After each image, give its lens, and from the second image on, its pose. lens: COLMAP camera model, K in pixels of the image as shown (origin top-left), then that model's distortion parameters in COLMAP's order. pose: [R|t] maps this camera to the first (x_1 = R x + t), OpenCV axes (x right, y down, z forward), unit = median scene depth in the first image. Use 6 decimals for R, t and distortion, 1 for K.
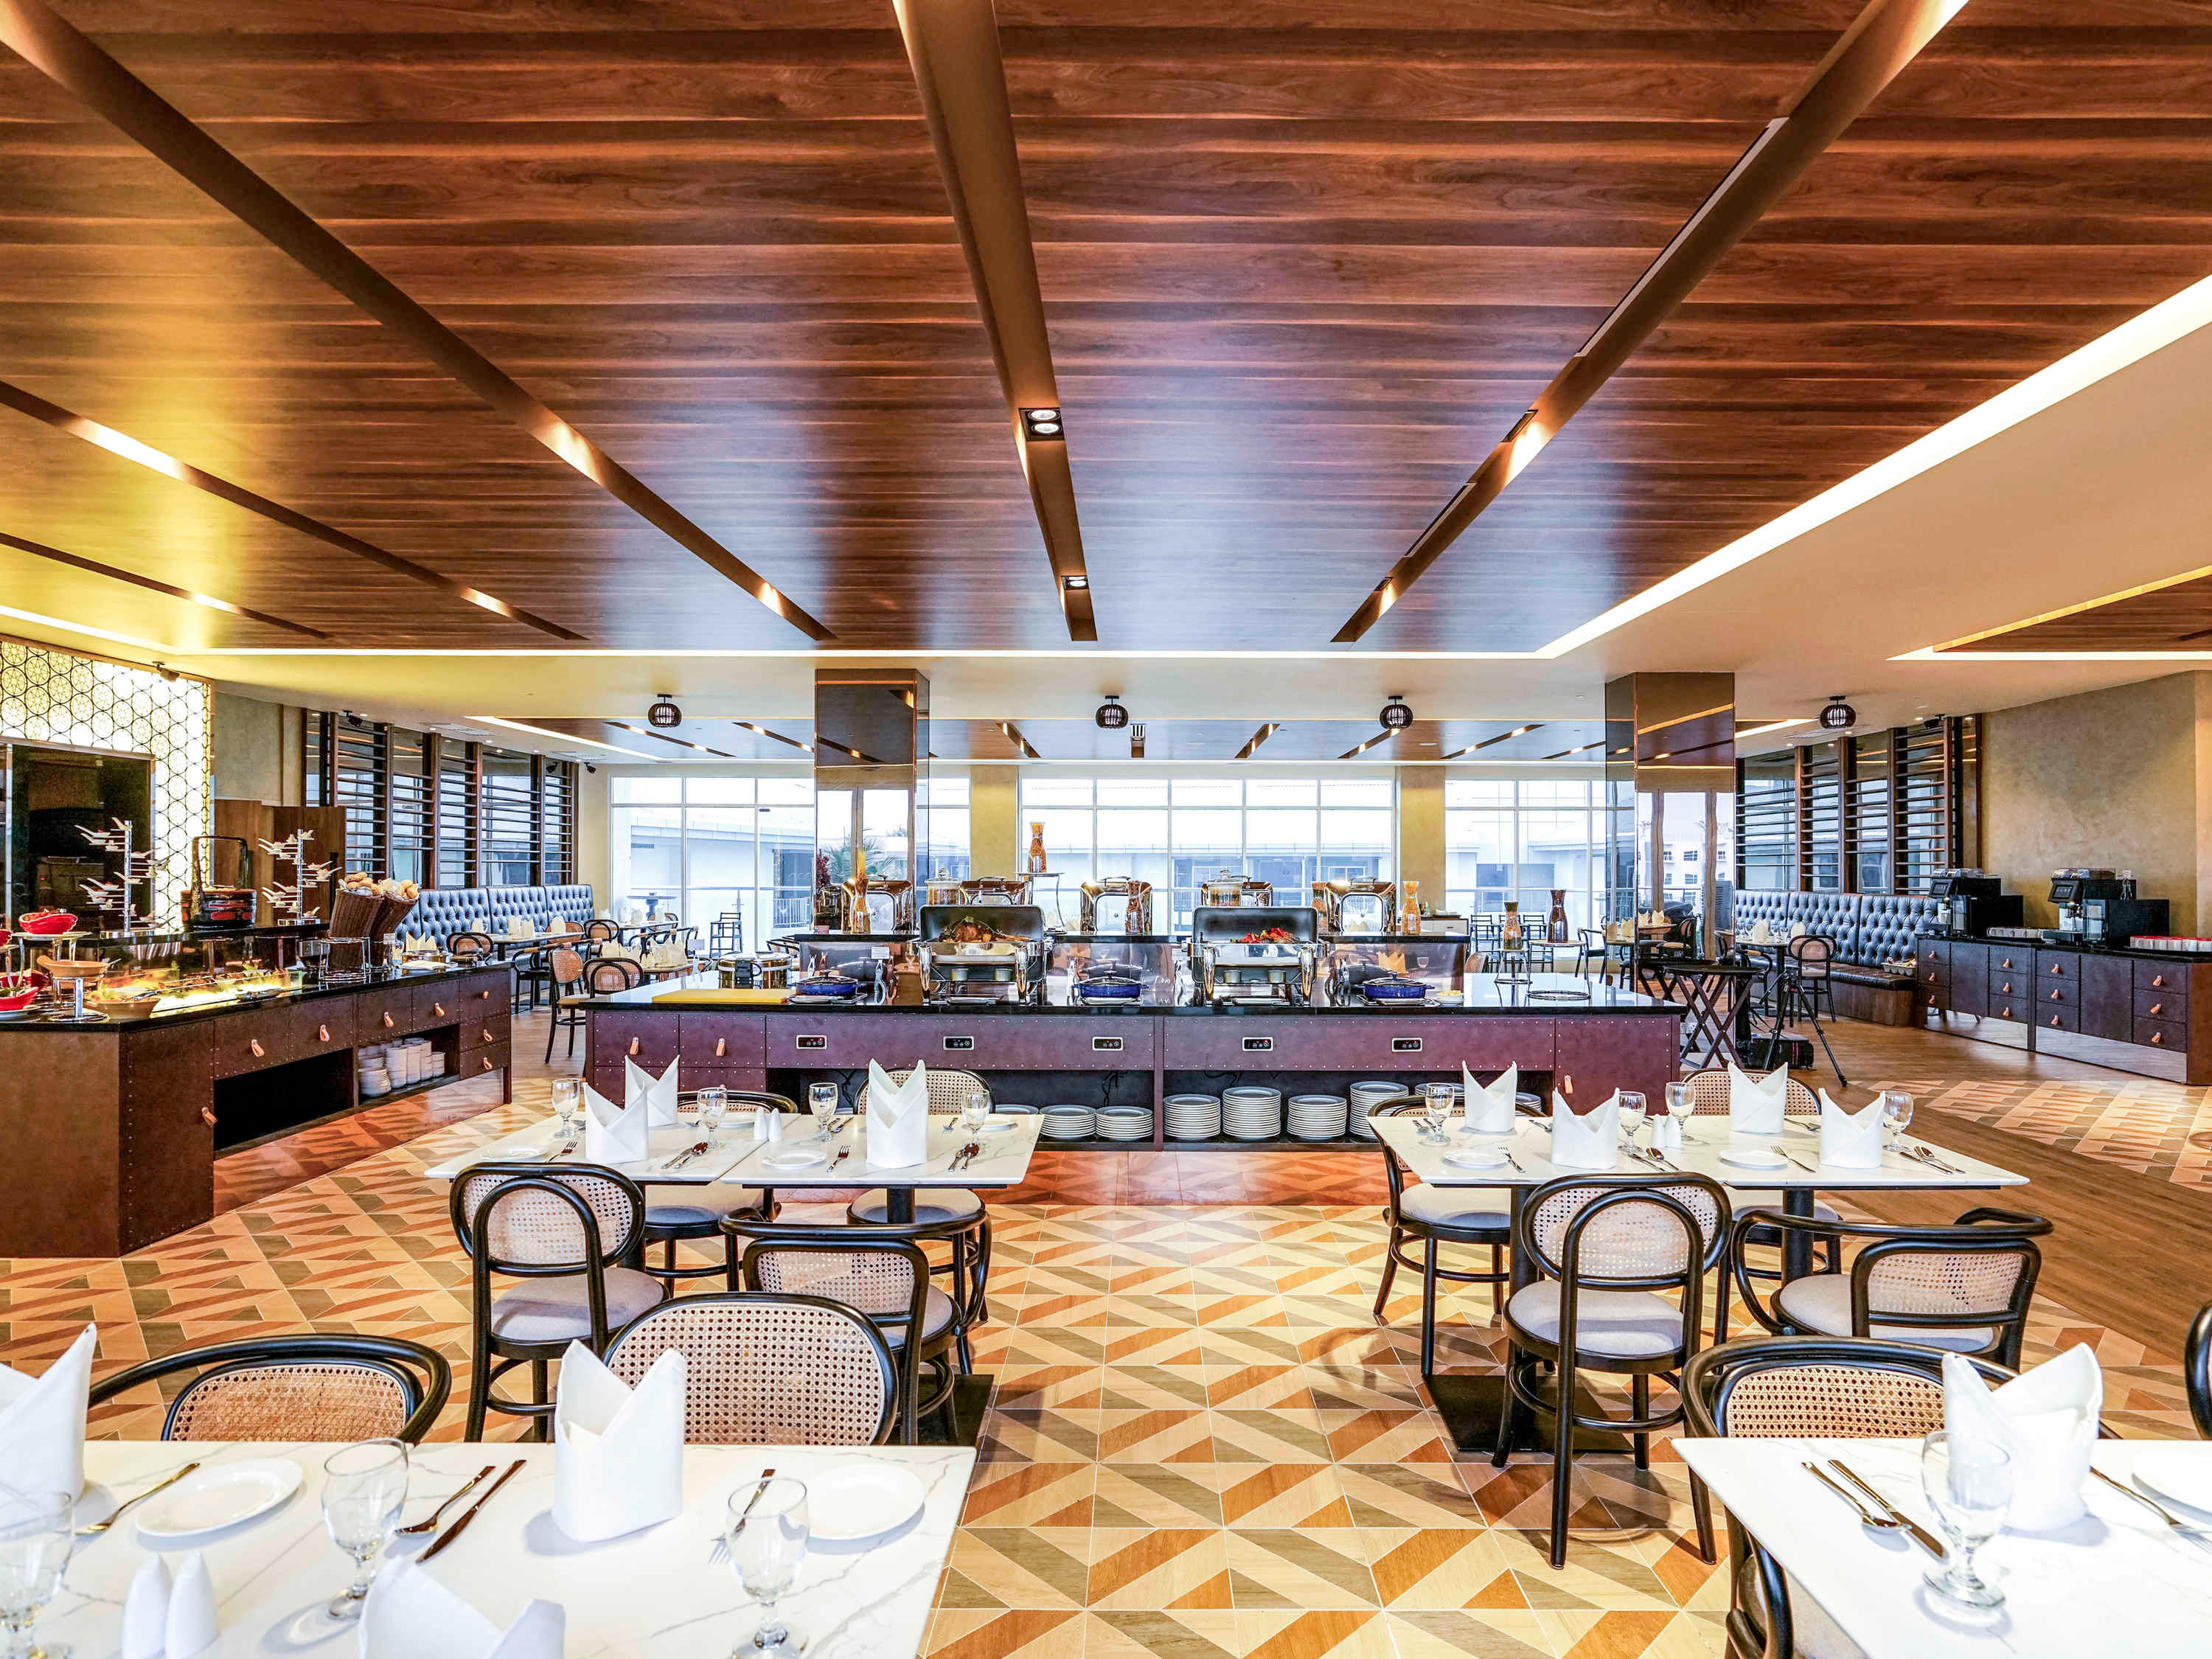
lens RADIAL K [[1182.3, 0, 1106.0], [0, 1182.3, 829.5], [0, 0, 1]] dist [0.000895, 0.000689]
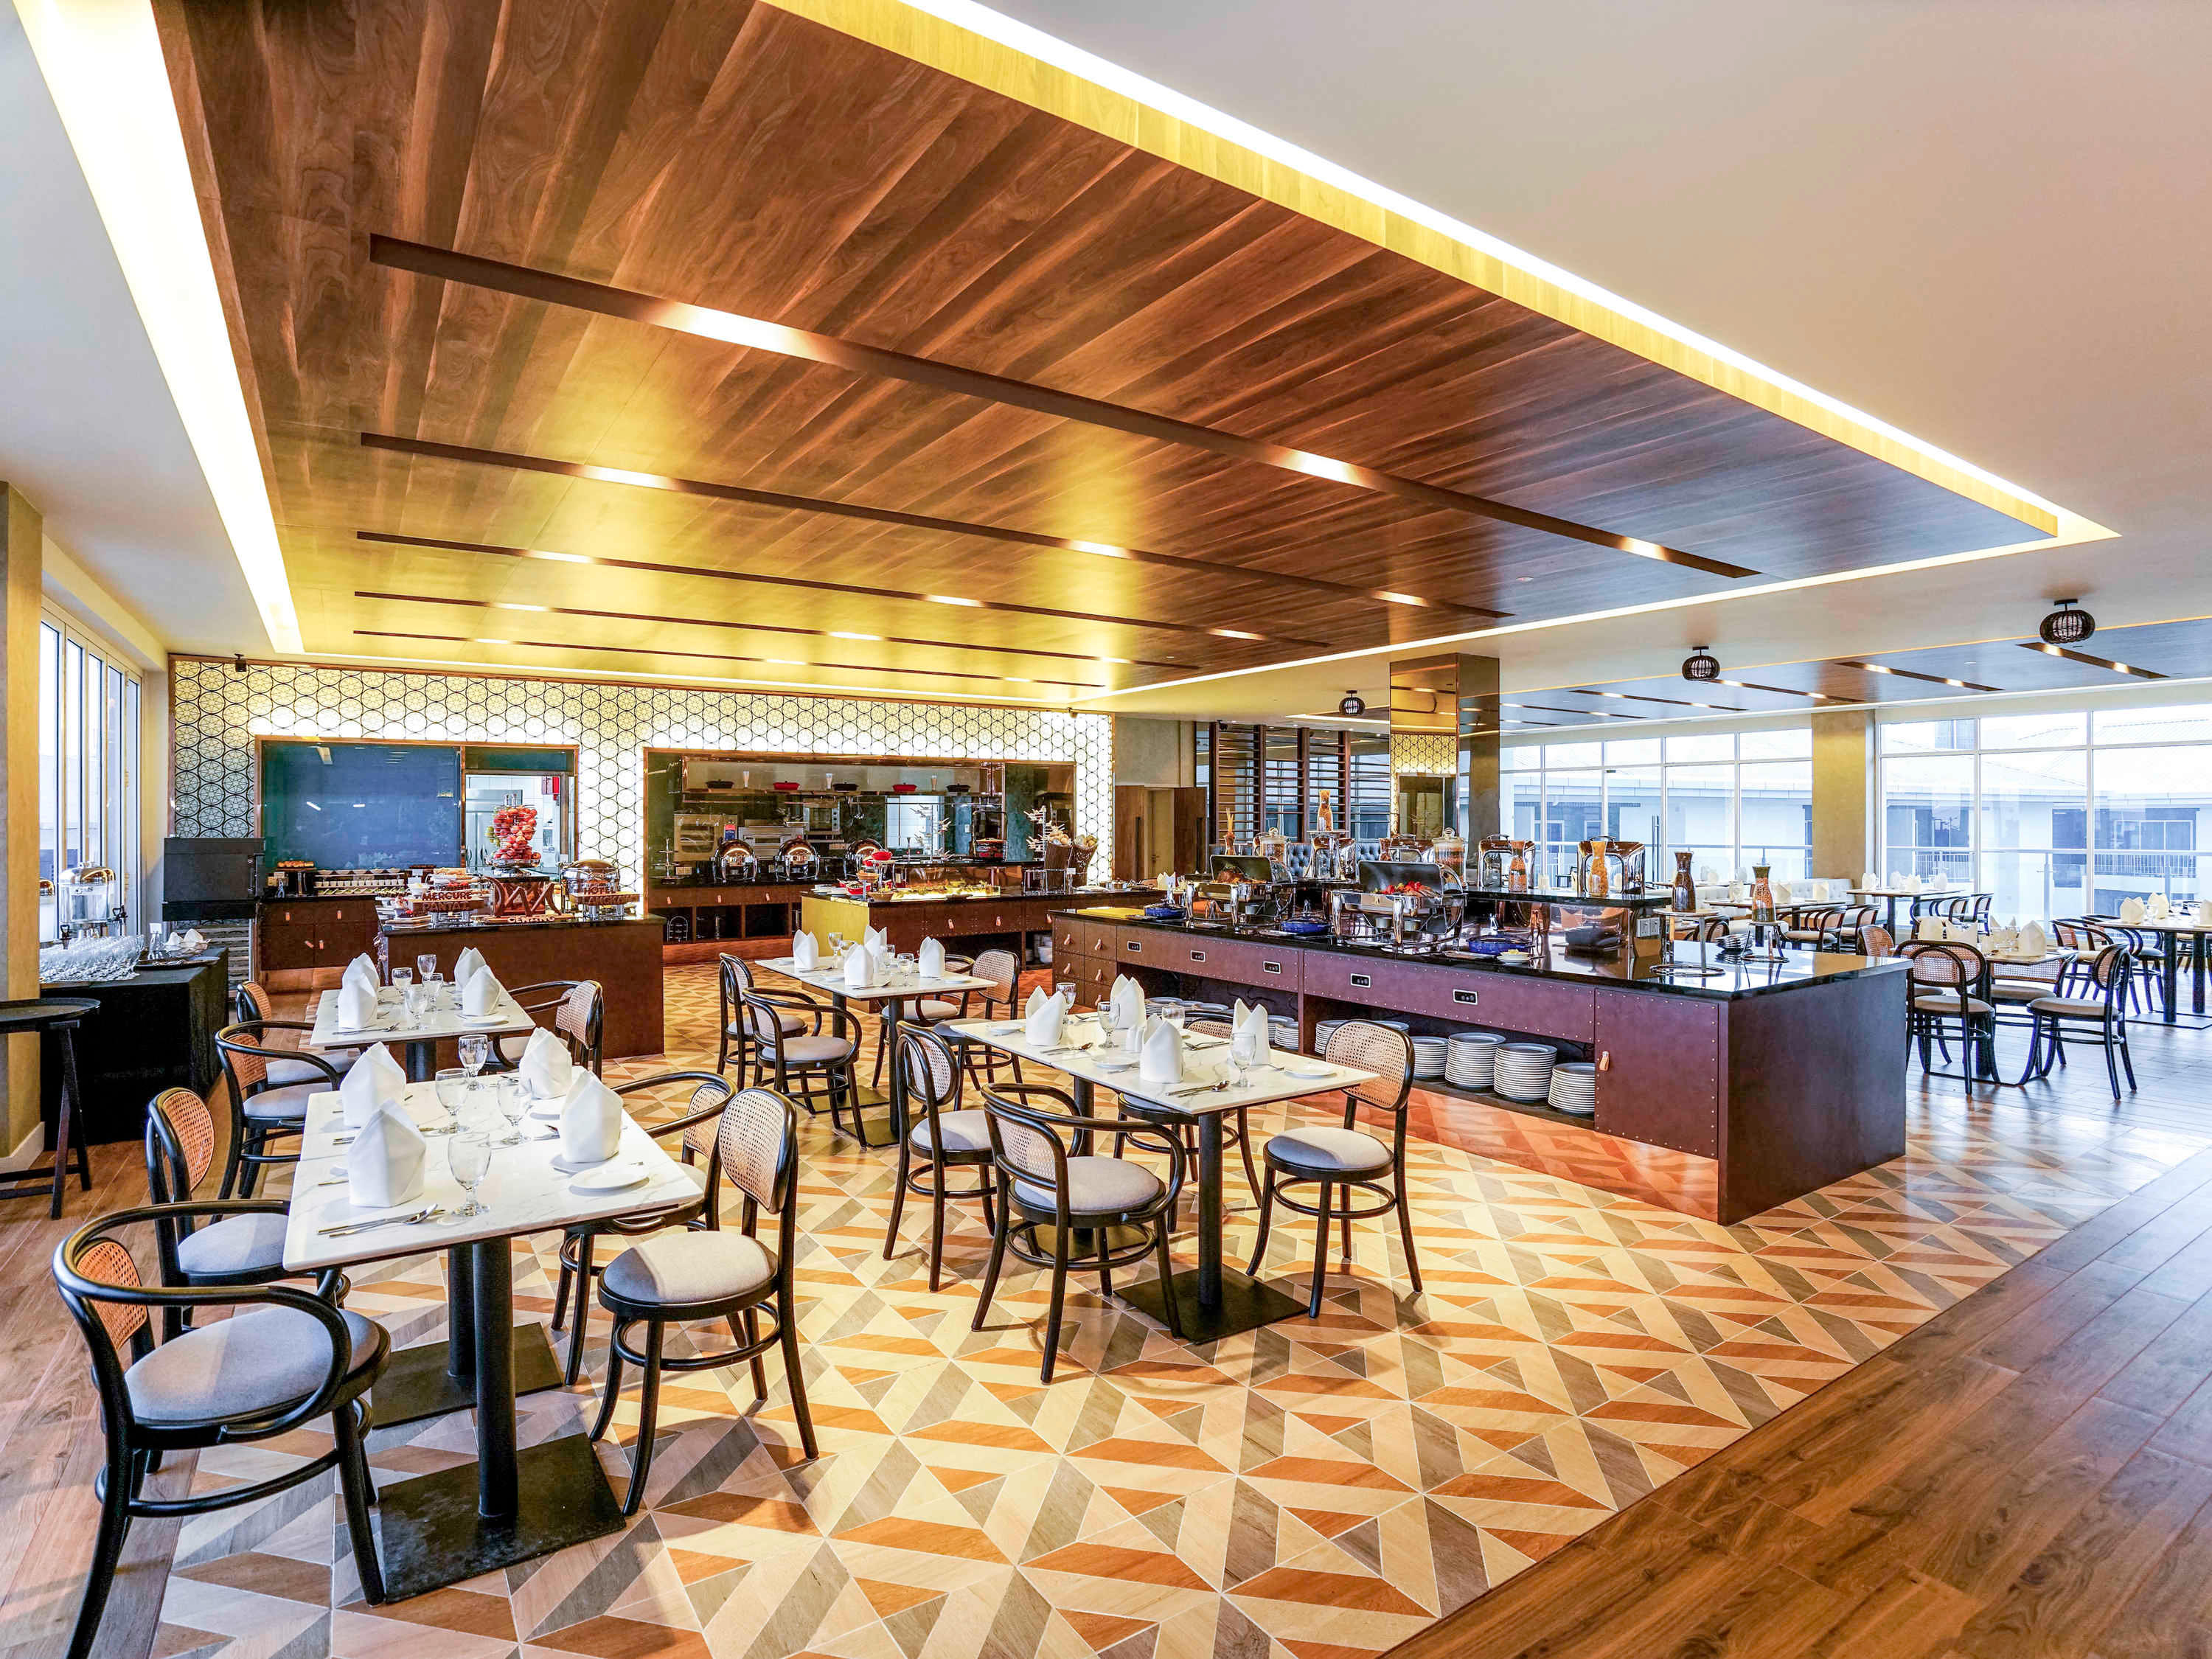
lens RADIAL K [[1138.0, 0, 1106.0], [0, 1138.0, 829.5], [0, 0, 1]] dist [-0.047119, 0.000393]
pose [[0.564987, 0.000380, -0.825100, 0.548540], [0.030643, 0.999300, 0.021443, 0.000538], [0.824531, -0.037399, 0.564580, 0.102991]]
